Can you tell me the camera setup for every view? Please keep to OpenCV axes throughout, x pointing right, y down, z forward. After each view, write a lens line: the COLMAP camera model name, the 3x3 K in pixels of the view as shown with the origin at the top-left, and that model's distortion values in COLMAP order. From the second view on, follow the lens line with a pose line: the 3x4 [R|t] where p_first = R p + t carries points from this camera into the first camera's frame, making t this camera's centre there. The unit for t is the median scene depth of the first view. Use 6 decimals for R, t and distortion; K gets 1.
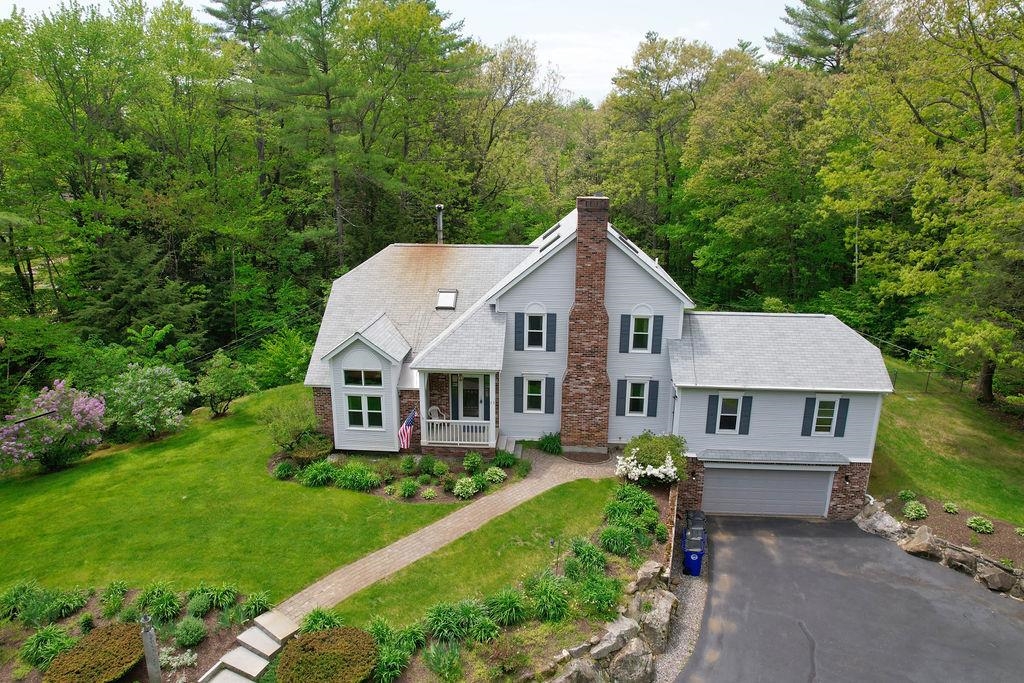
lens RADIAL K [[650.5, 0, 512.0], [0, 650.5, 341.5], [0, 0, 1]] dist [-0.072276, 0.055800]
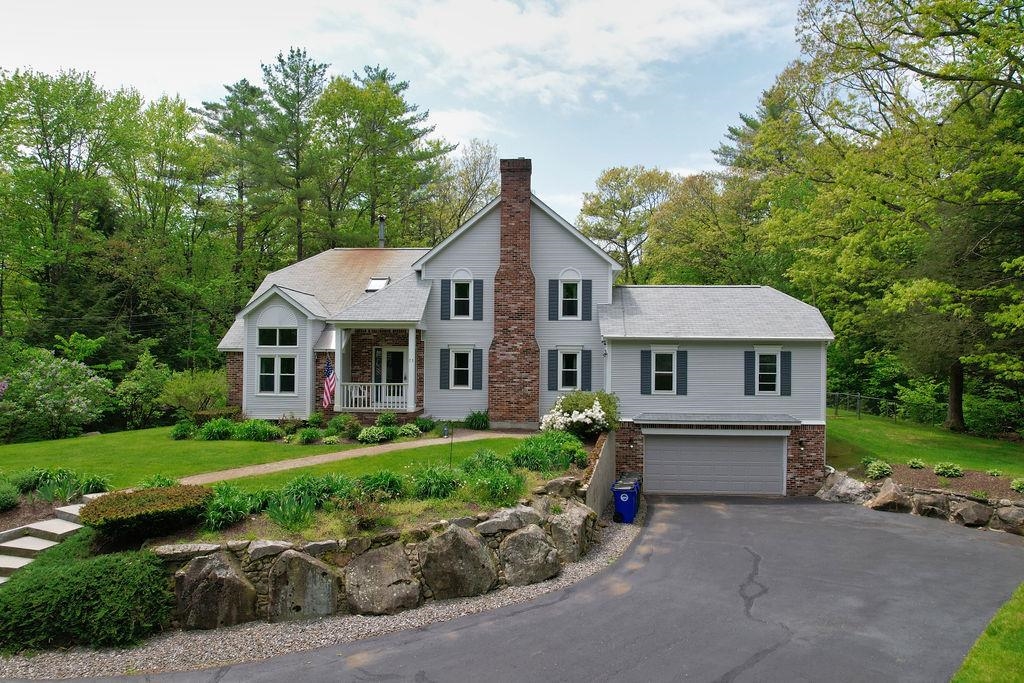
lens RADIAL K [[650.5, 0, 512.0], [0, 650.5, 341.5], [0, 0, 1]] dist [-0.072276, 0.055800]
pose [[0.999985, 0.003869, 0.004000, 0.111855], [-0.002561, 0.958093, -0.286446, 0.336711], [-0.004941, 0.286431, 0.958088, 0.091332]]
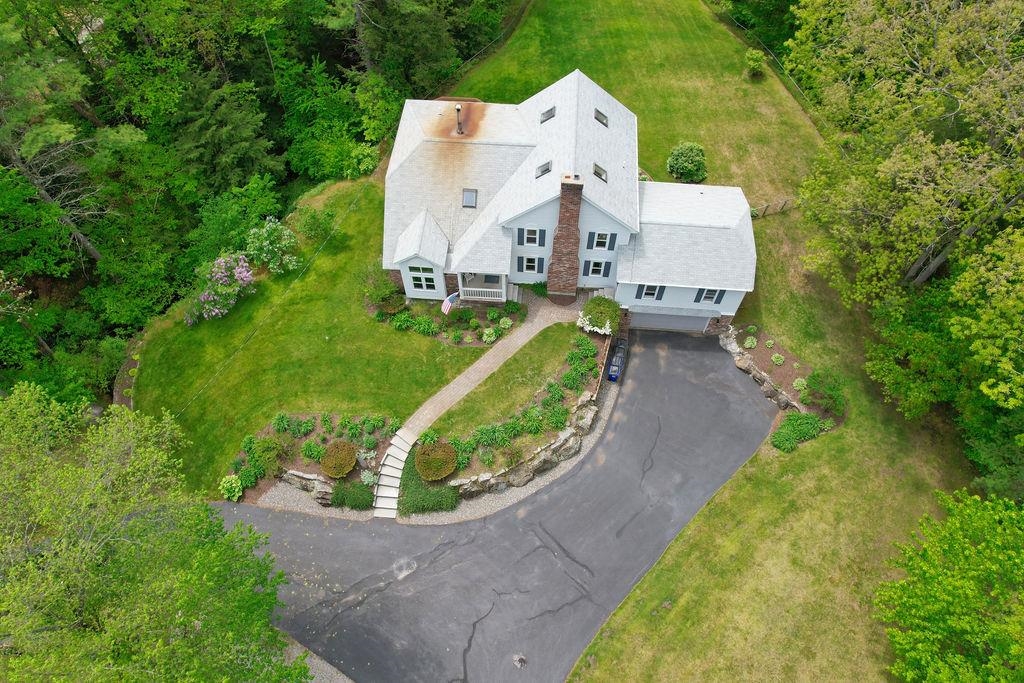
lens RADIAL K [[650.5, 0, 512.0], [0, 650.5, 341.5], [0, 0, 1]] dist [-0.072276, 0.055800]
pose [[0.999895, 0.002006, -0.014339, 0.013603], [0.008304, 0.731826, 0.681441, -0.895989], [0.011861, -0.681489, 0.731732, -0.270945]]
